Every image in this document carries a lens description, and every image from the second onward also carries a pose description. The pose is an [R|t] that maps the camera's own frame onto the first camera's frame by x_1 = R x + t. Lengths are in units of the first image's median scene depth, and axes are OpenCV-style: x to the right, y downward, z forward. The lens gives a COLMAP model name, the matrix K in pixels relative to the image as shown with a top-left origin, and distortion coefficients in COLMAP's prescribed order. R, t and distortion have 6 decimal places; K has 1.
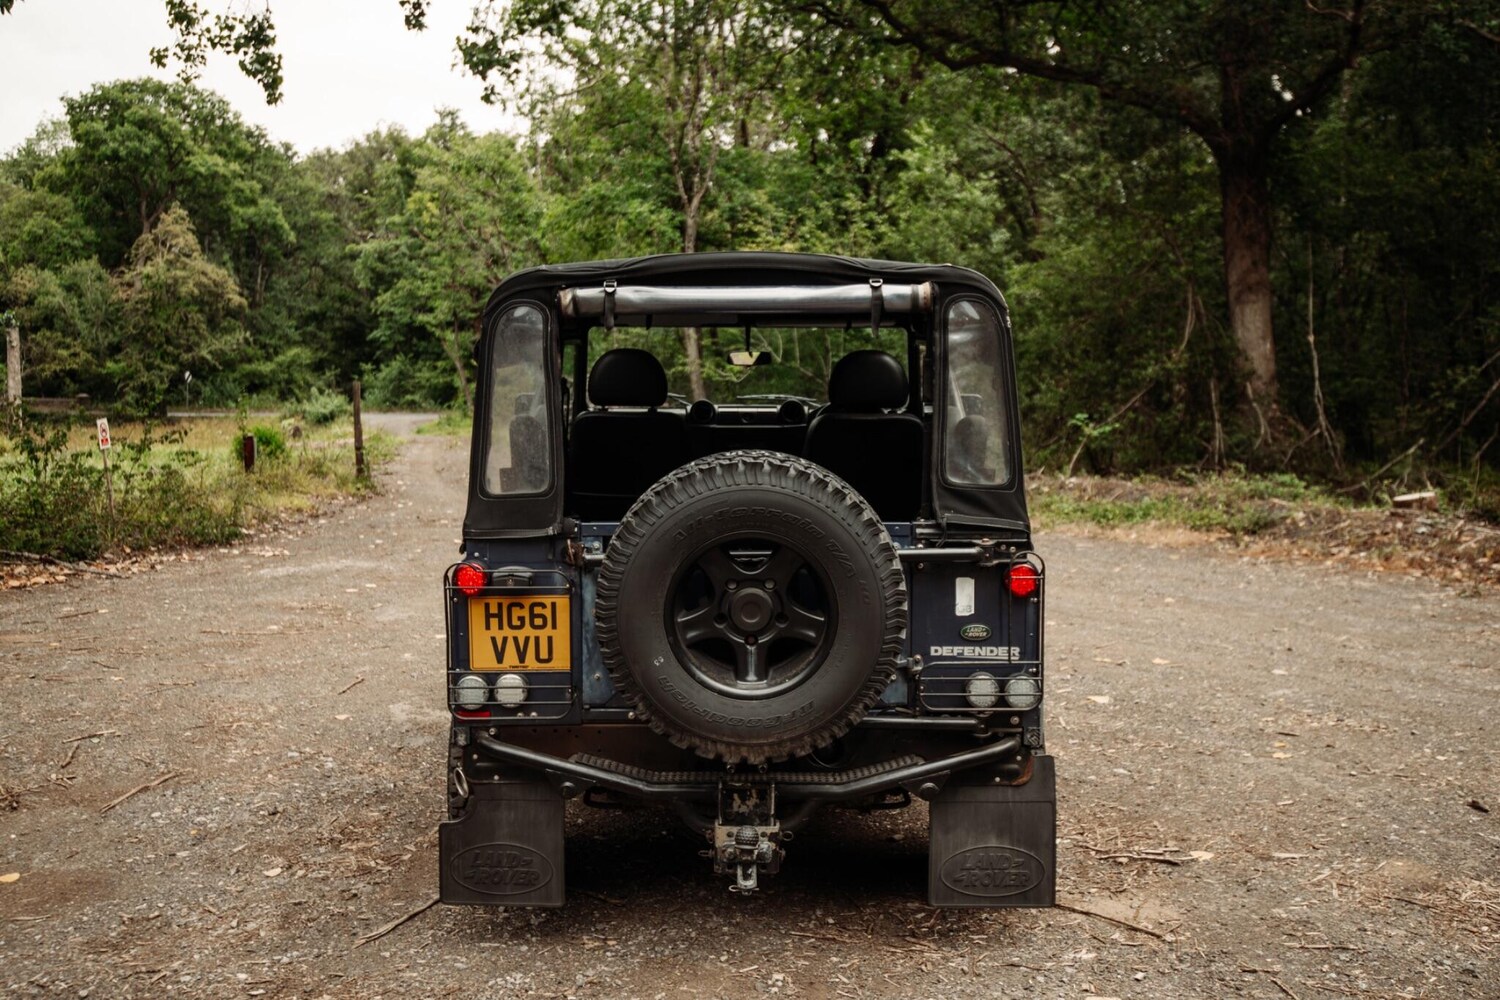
lens RADIAL K [[1414.6, 0, 750.0], [0, 1414.6, 500.0], [0, 0, 1]] dist [0.064471, -0.022479]
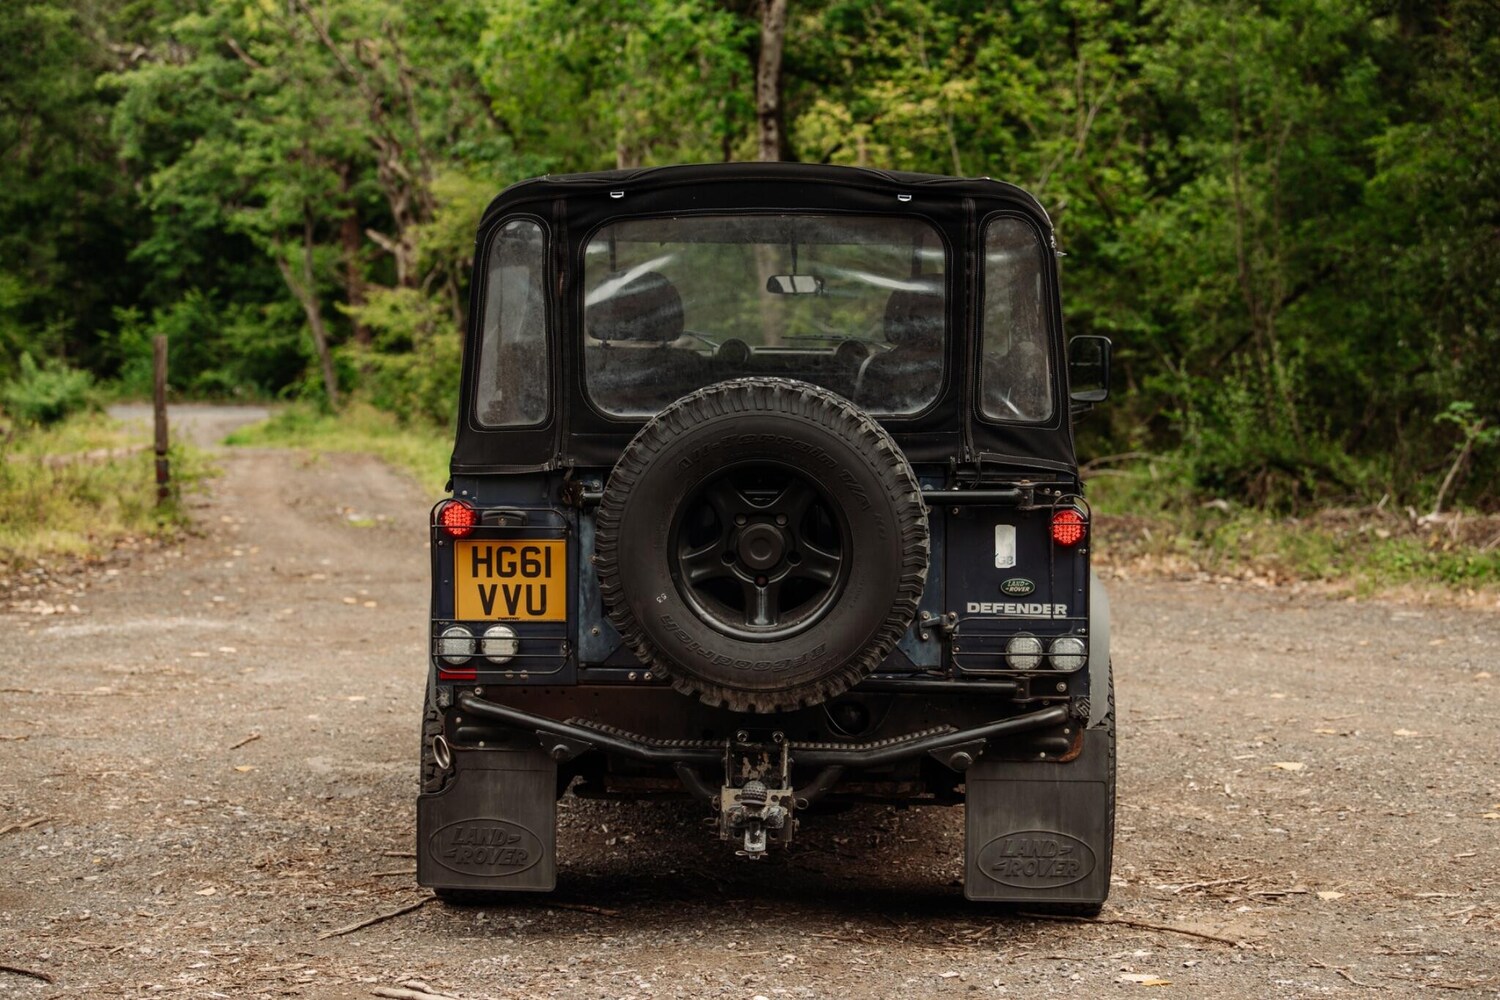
lens RADIAL K [[2974.9, 0, 750.0], [0, 2974.9, 500.0], [0, 0, 1]] dist [0.021355, -0.249104]
pose [[0.998645, 0.011360, -0.050786, 0.008320], [-0.013067, 0.999356, -0.033409, 0.010086], [0.050374, 0.034028, 0.998151, -0.086033]]
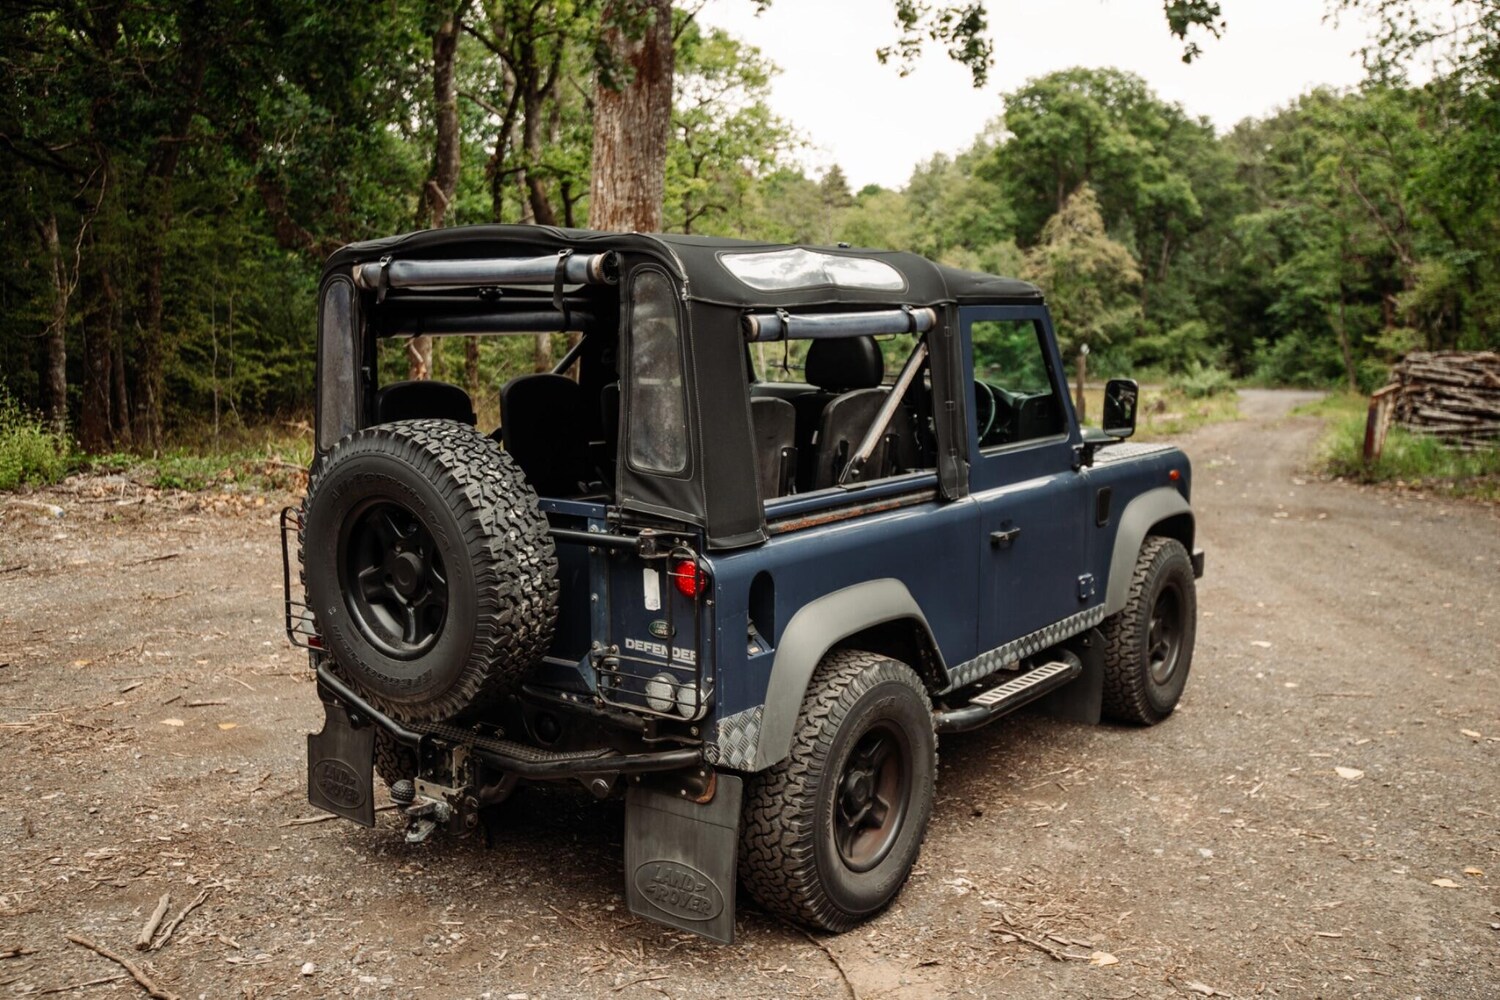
lens RADIAL K [[1414.6, 0, 750.0], [0, 1414.6, 500.0], [0, 0, 1]] dist [0.064471, -0.022479]
pose [[0.807671, 0.081207, -0.584014, 0.072100], [-0.070883, 0.996660, 0.040555, -0.003179], [0.585357, 0.008641, 0.810730, 0.027585]]
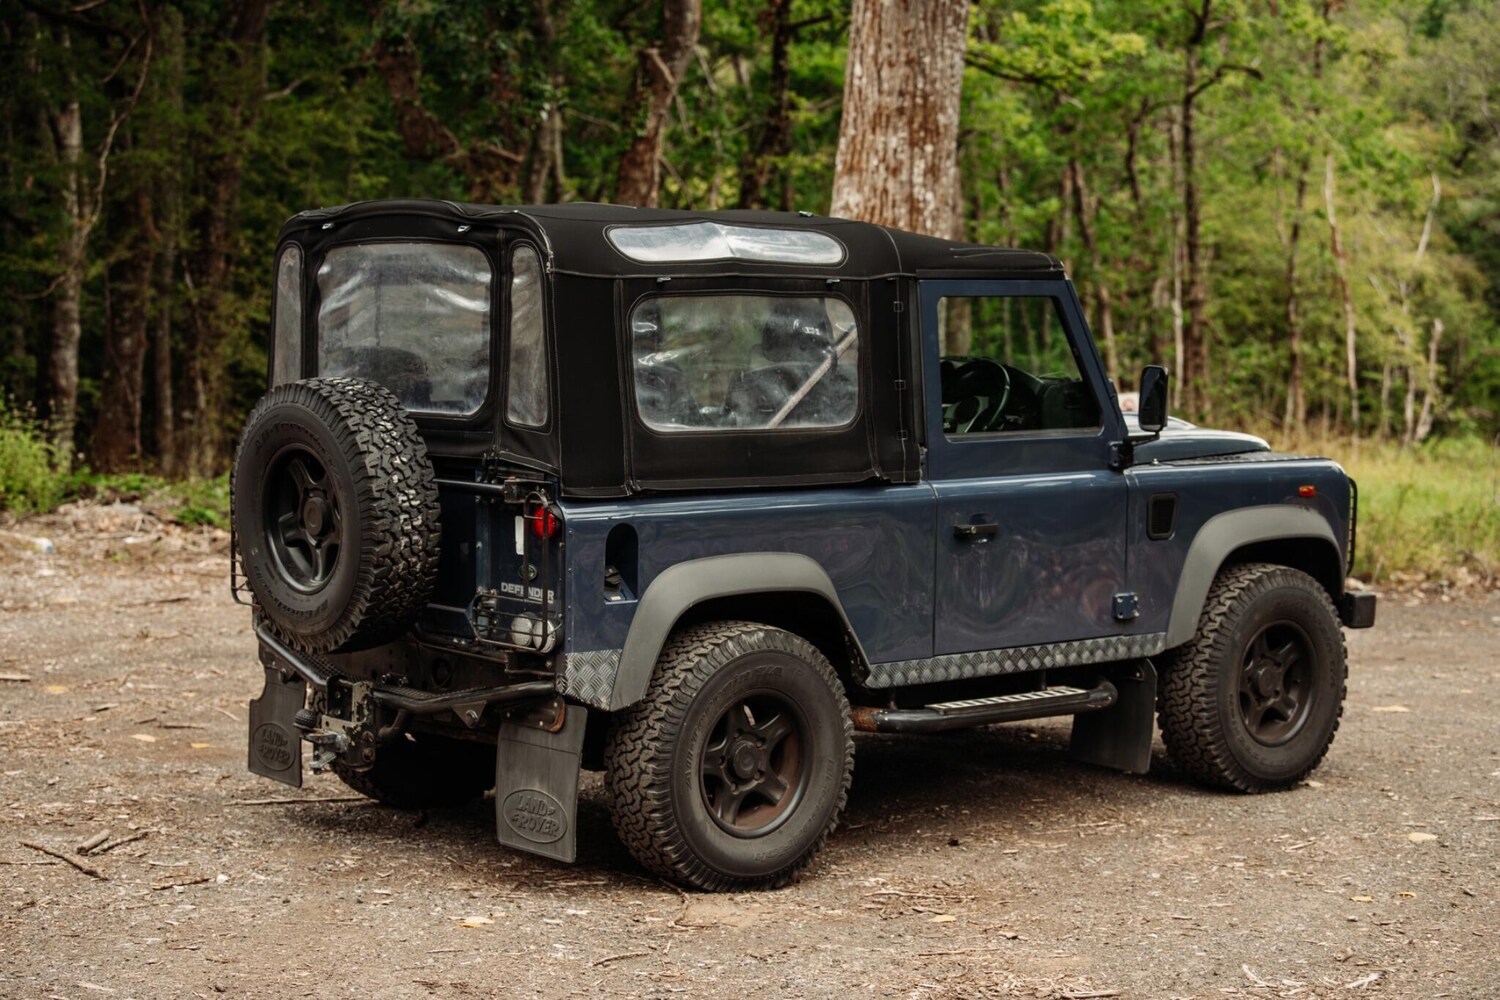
lens RADIAL K [[2974.9, 0, 750.0], [0, 2974.9, 500.0], [0, 0, 1]] dist [0.021355, -0.249104]
pose [[0.655133, 0.075416, -0.751740, 0.180699], [-0.105281, 0.994410, 0.008010, 0.000833], [0.748142, 0.073896, 0.659411, -0.027620]]
